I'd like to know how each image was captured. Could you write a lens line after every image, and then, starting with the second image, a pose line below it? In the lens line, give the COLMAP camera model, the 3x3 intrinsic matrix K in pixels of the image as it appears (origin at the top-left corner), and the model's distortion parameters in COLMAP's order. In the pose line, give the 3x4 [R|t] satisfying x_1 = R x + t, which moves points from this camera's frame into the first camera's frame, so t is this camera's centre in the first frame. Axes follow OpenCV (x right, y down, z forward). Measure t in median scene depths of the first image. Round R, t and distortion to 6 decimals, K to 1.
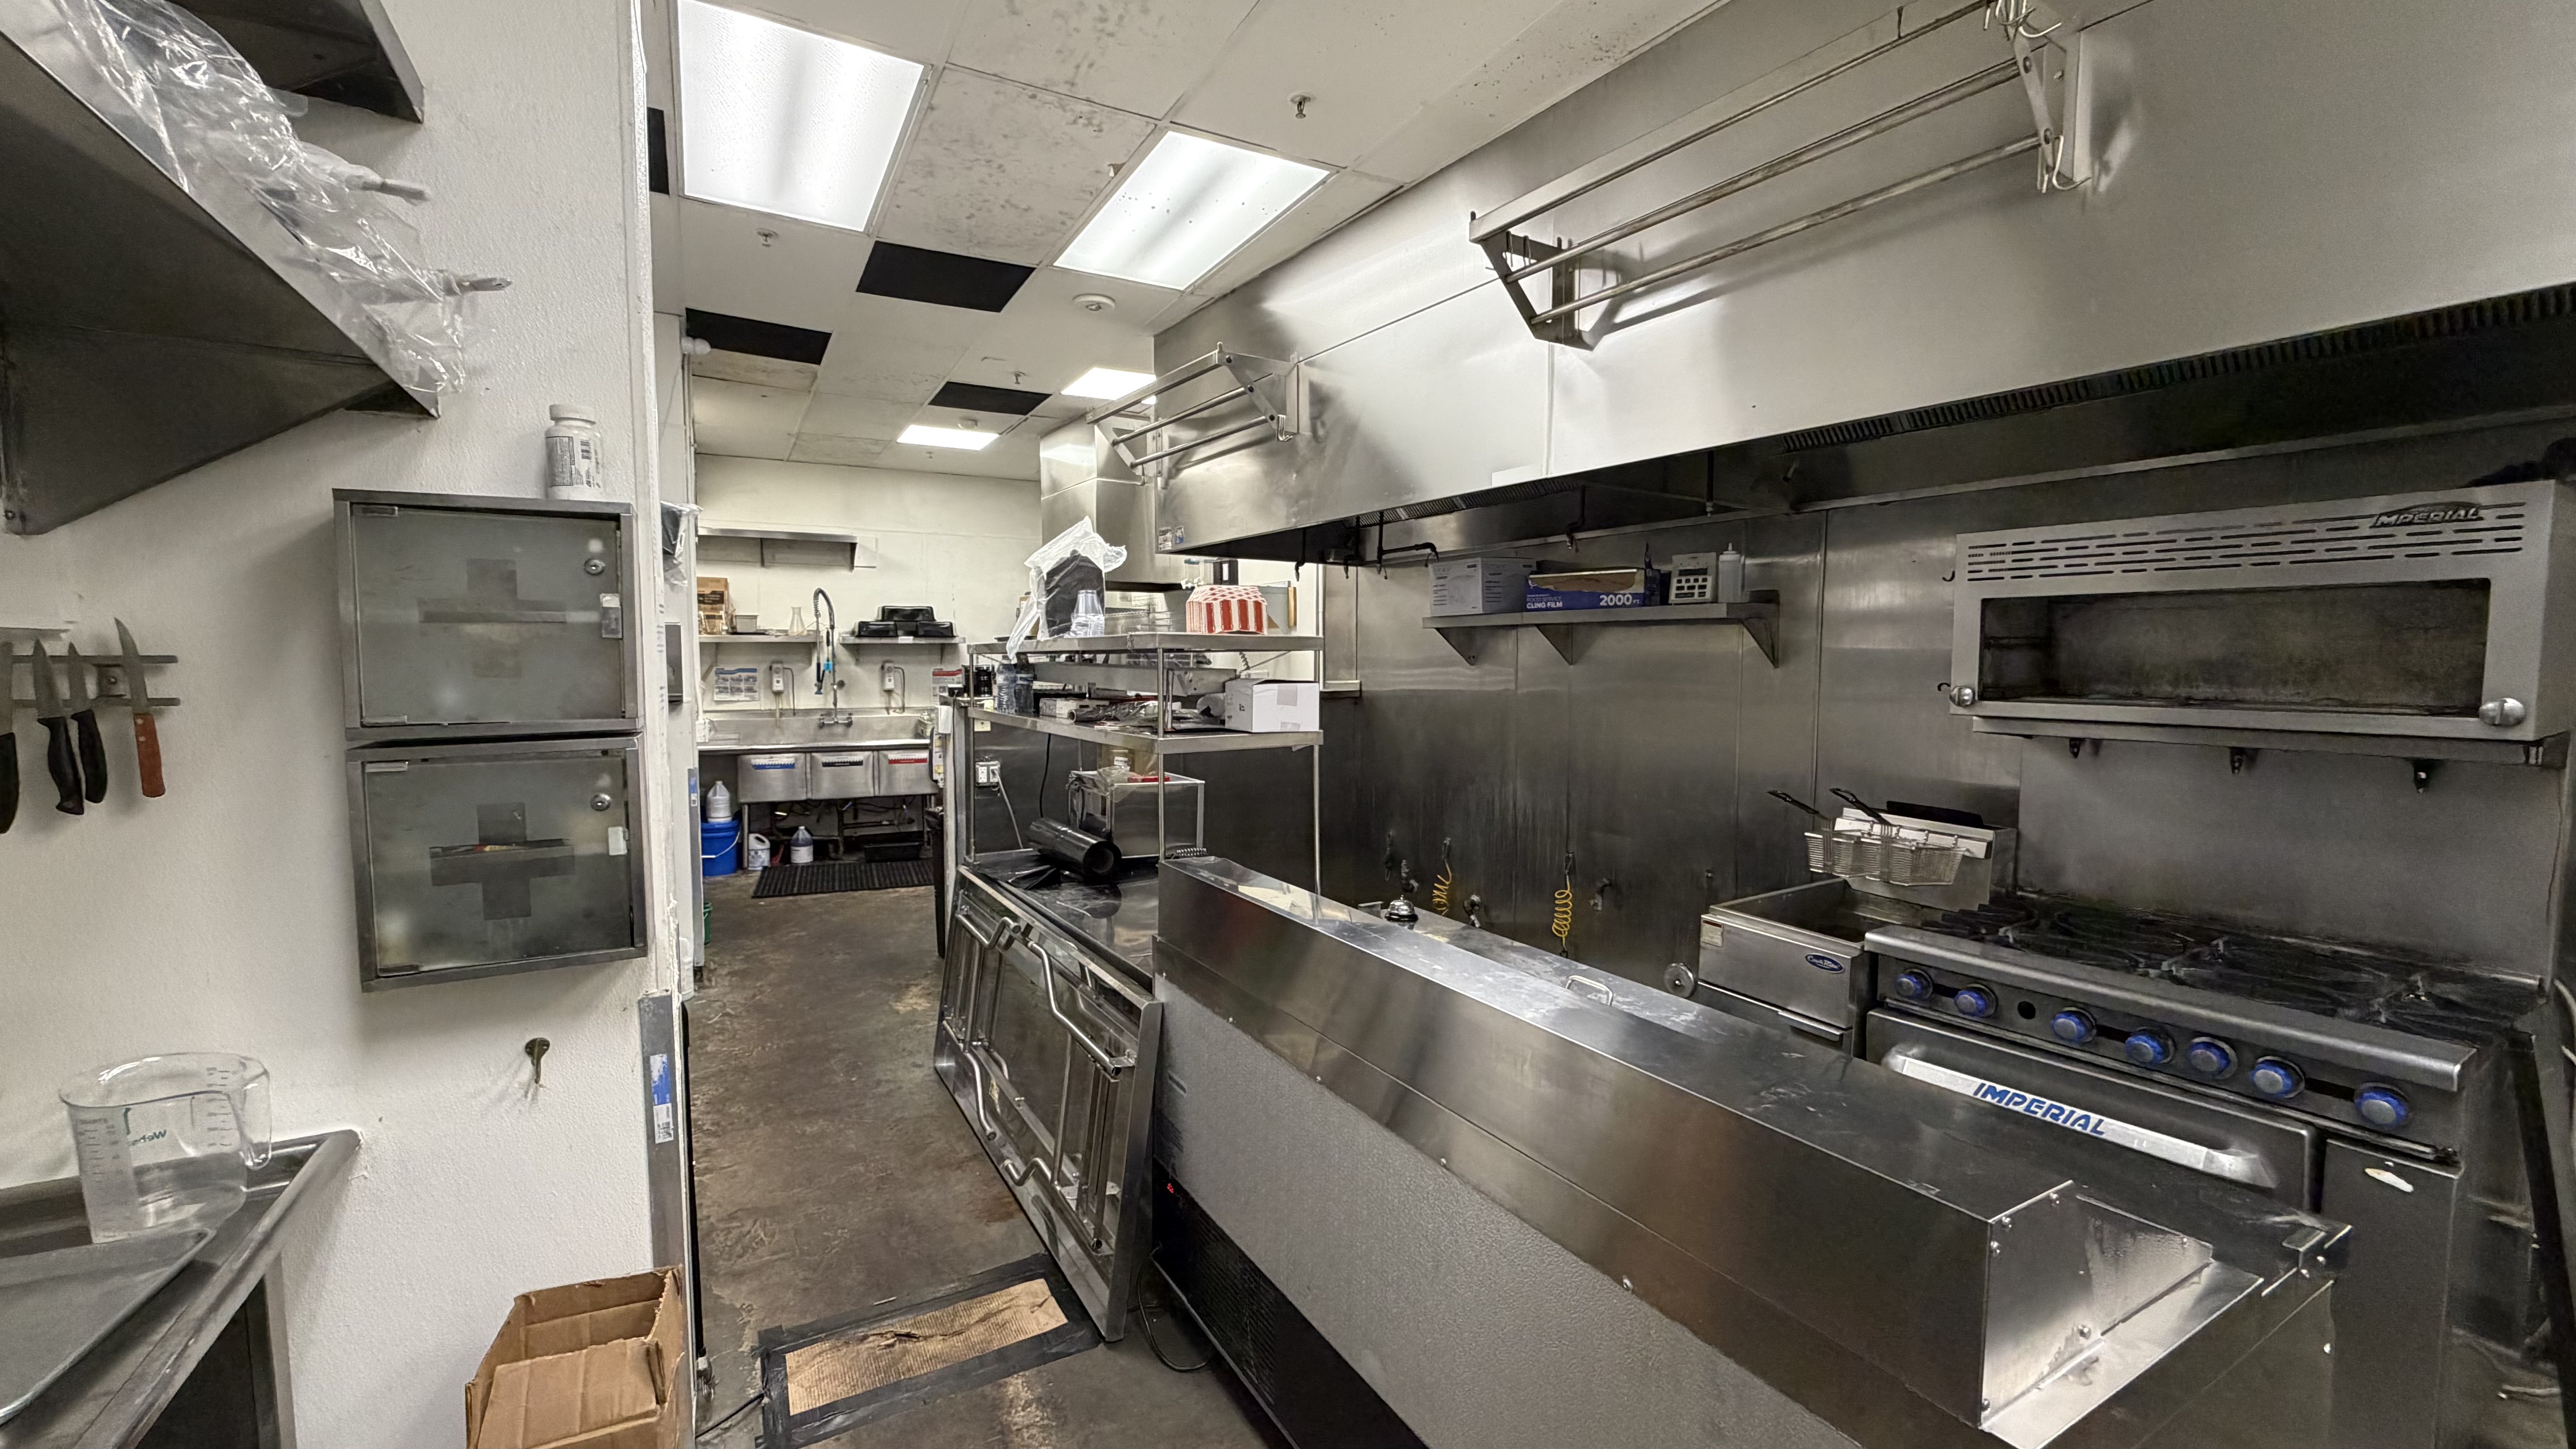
lens RADIAL K [[1027.0, 0, 1270.2], [0, 1027.0, 728.6], [0, 0, 1]] dist [-0.000262, 0.000370]
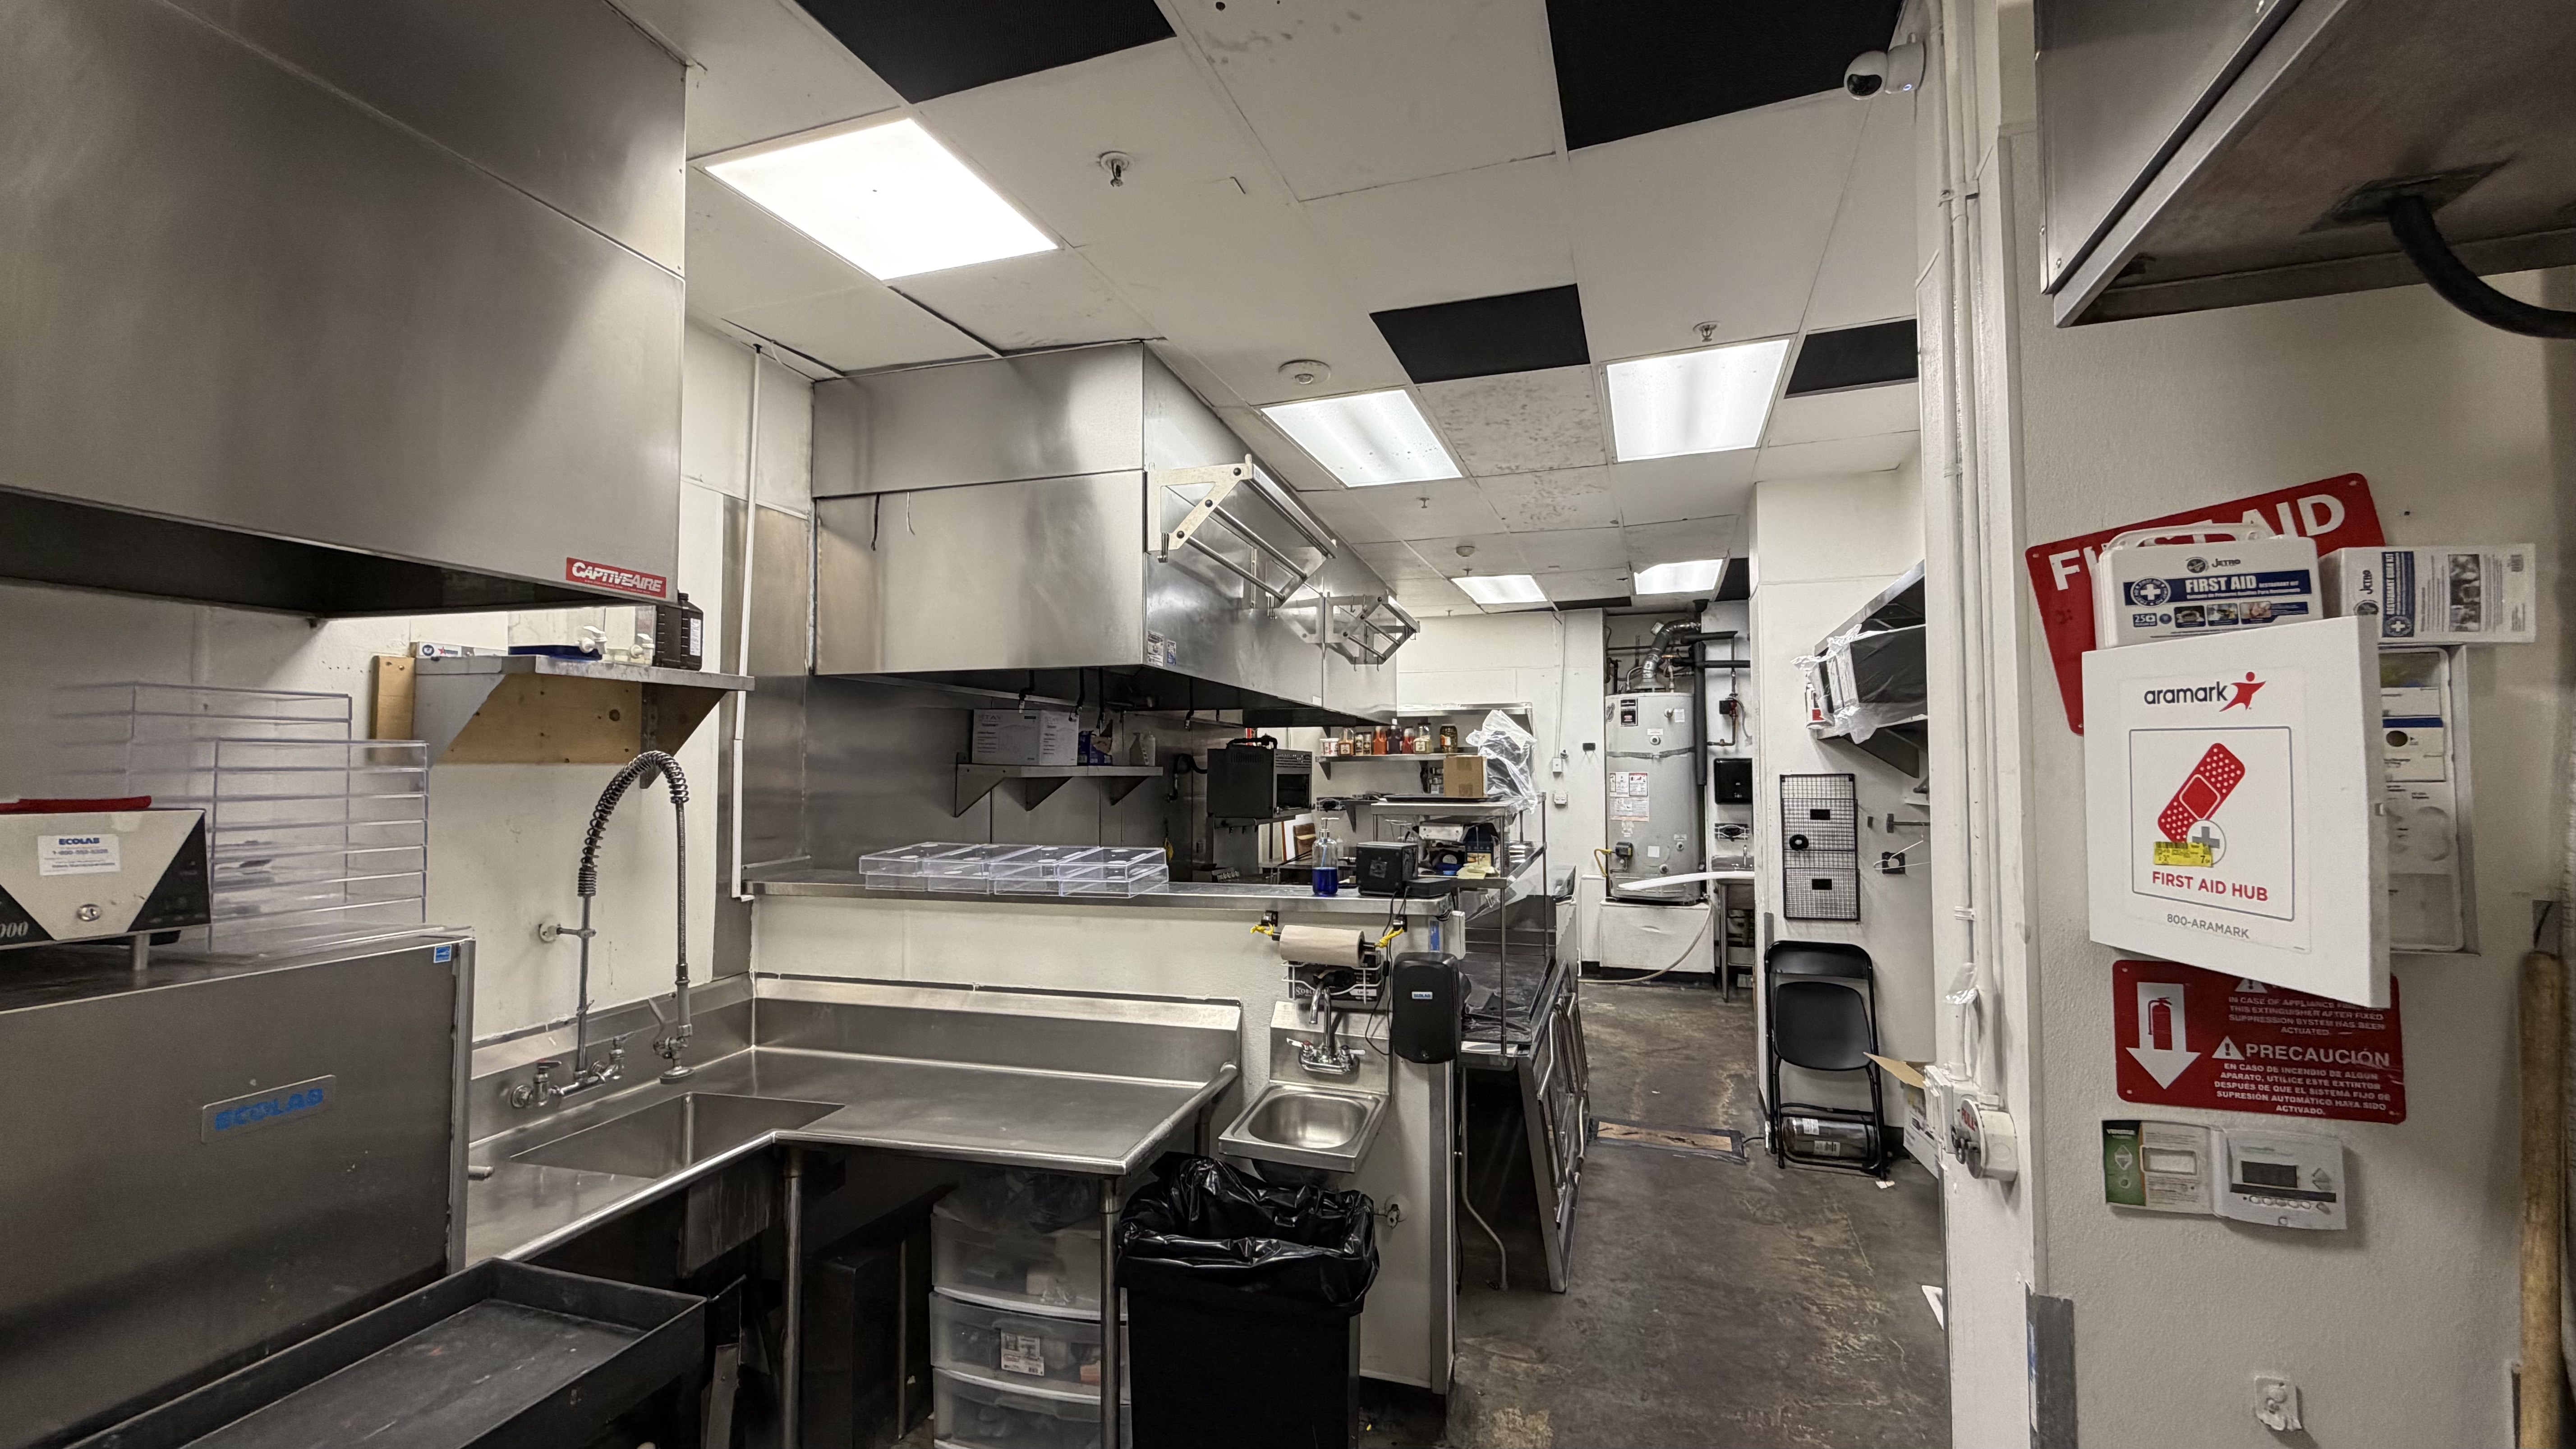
lens RADIAL K [[1027.0, 0, 1287.6], [0, 1027.0, 726.5], [0, 0, 1]] dist [-0.000262, 0.000370]
pose [[-0.662931, 0.031557, 0.748015, -1.291344], [0.050885, 0.998700, 0.002965, -0.249750], [-0.746949, 0.040028, -0.663675, 2.676264]]
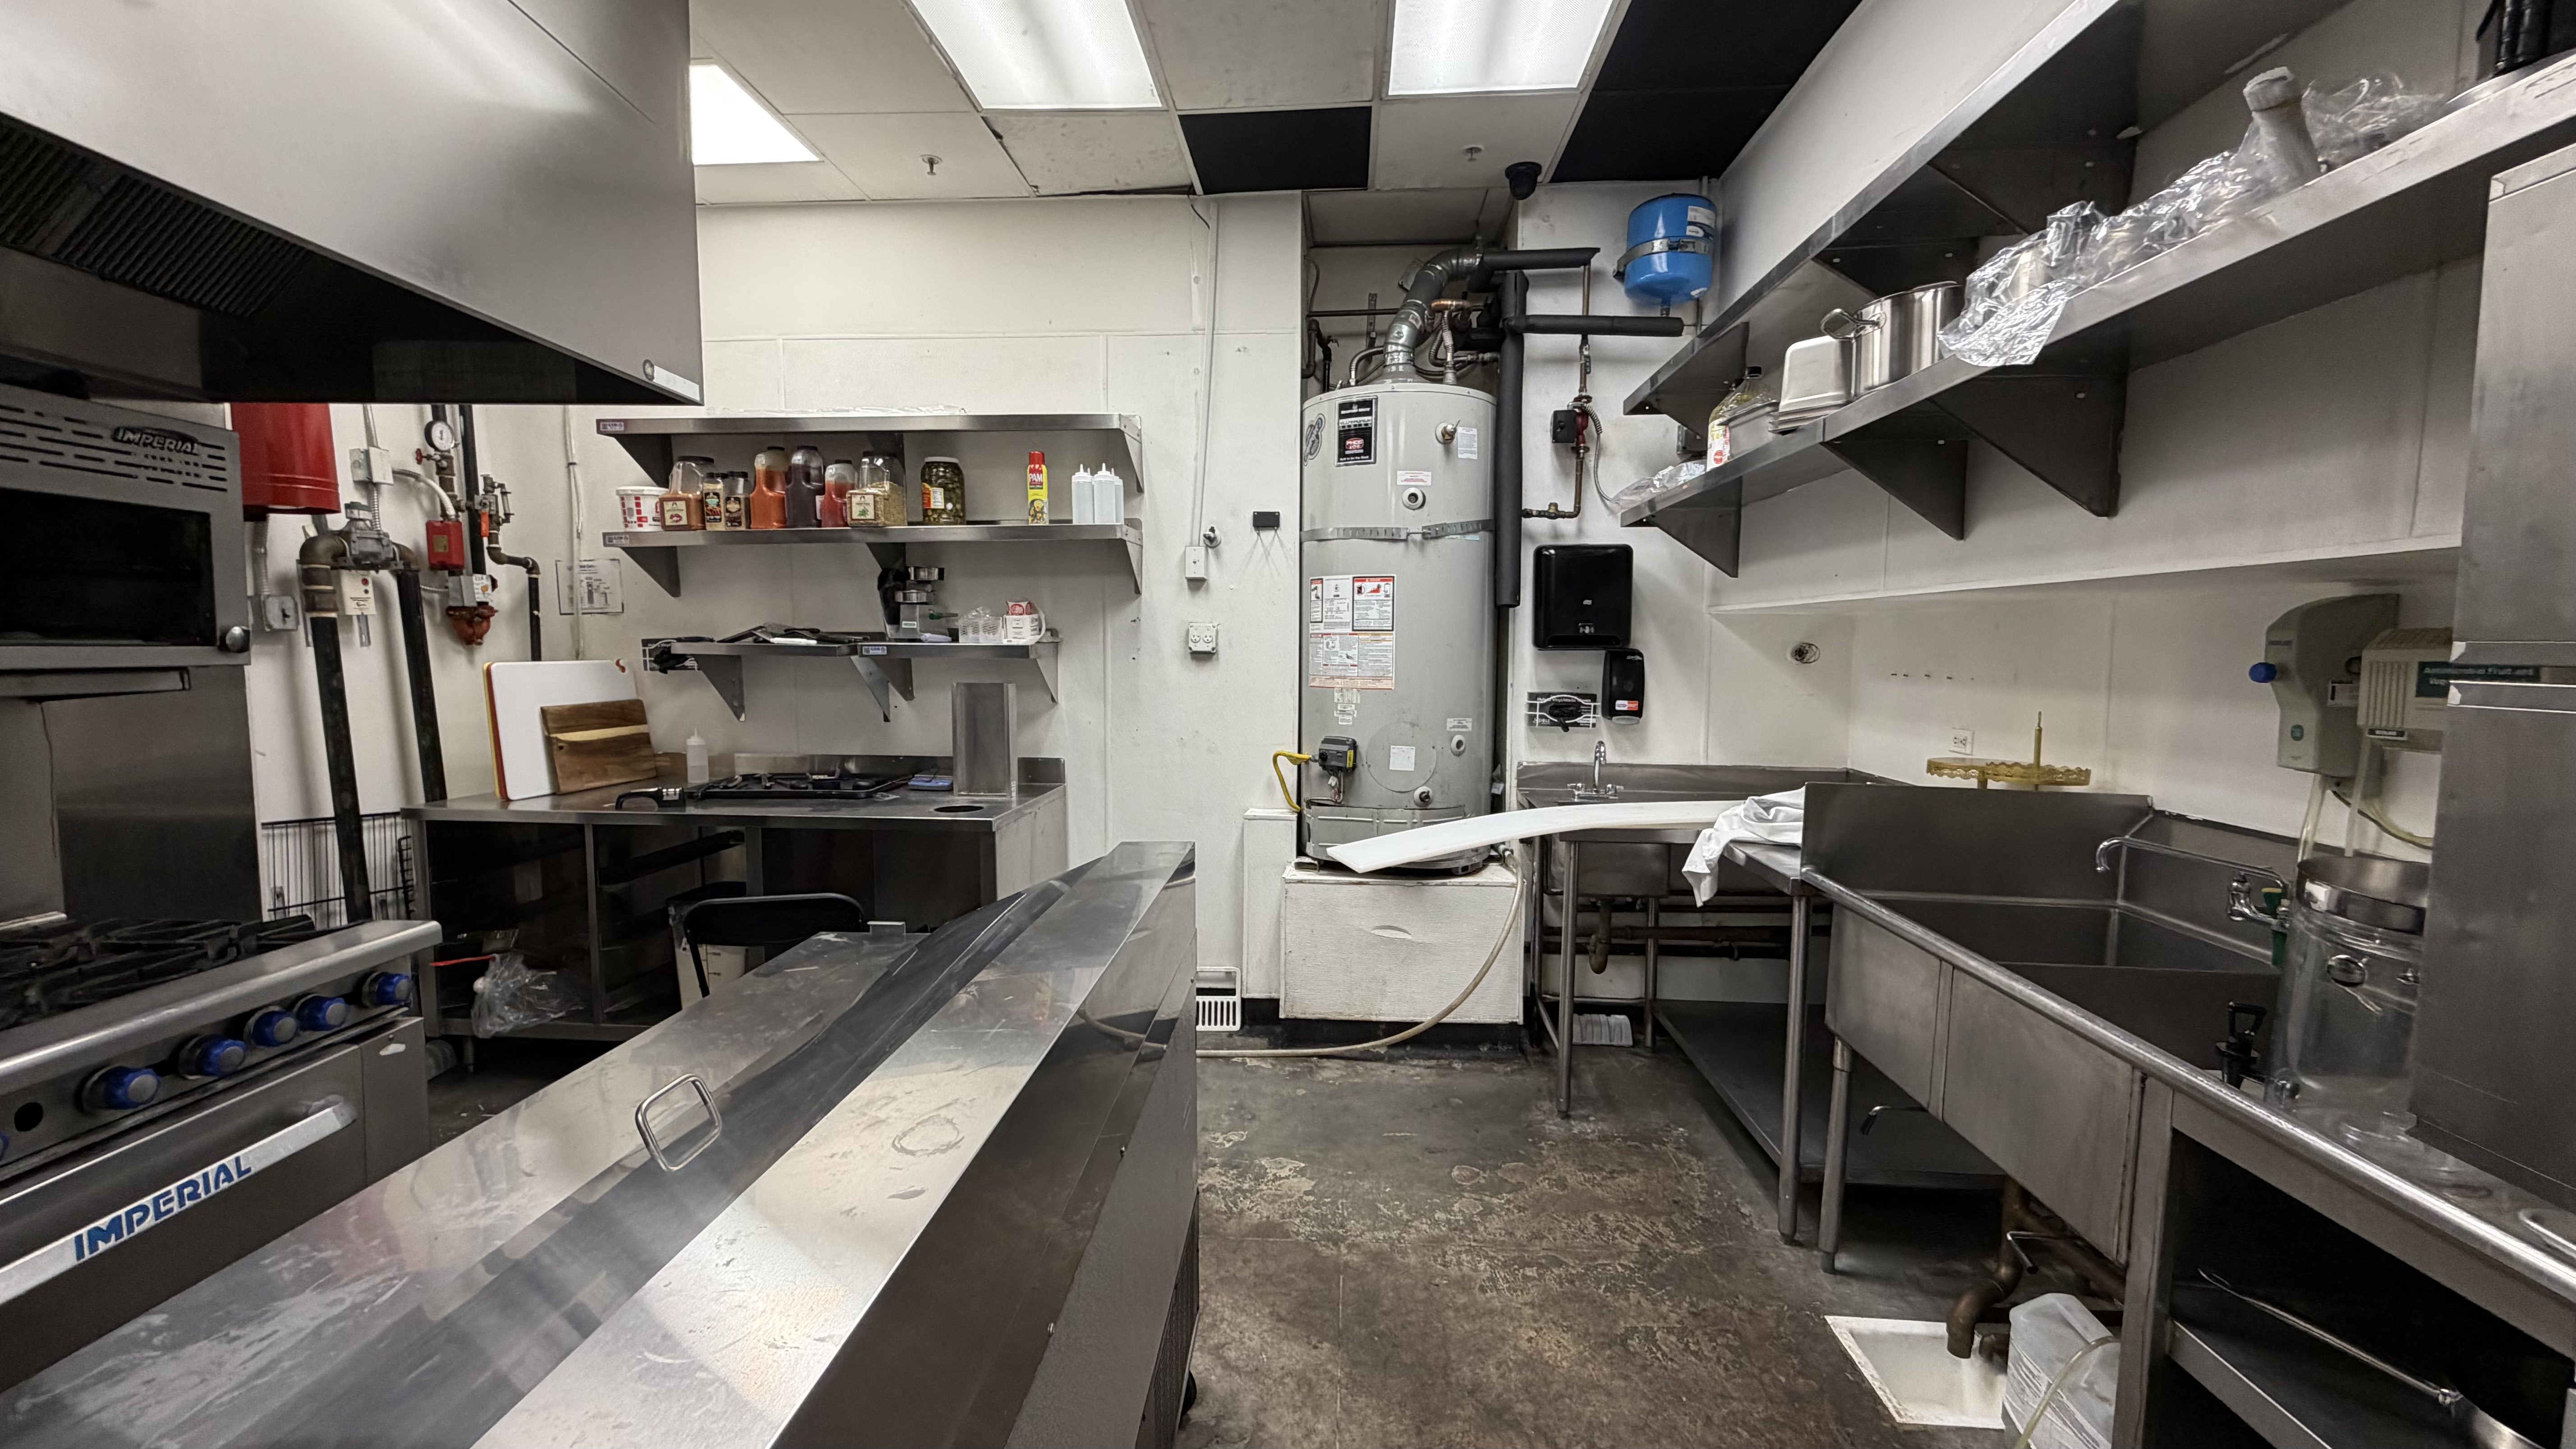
lens RADIAL K [[1027.0, 0, 1282.9], [0, 1027.0, 736.8], [0, 0, 1]] dist [-0.000262, 0.000370]
pose [[-0.841784, -0.053246, 0.537183, -0.223320], [0.032521, 0.988314, 0.148925, -0.028115], [-0.538835, 0.142833, -0.830214, 0.909287]]
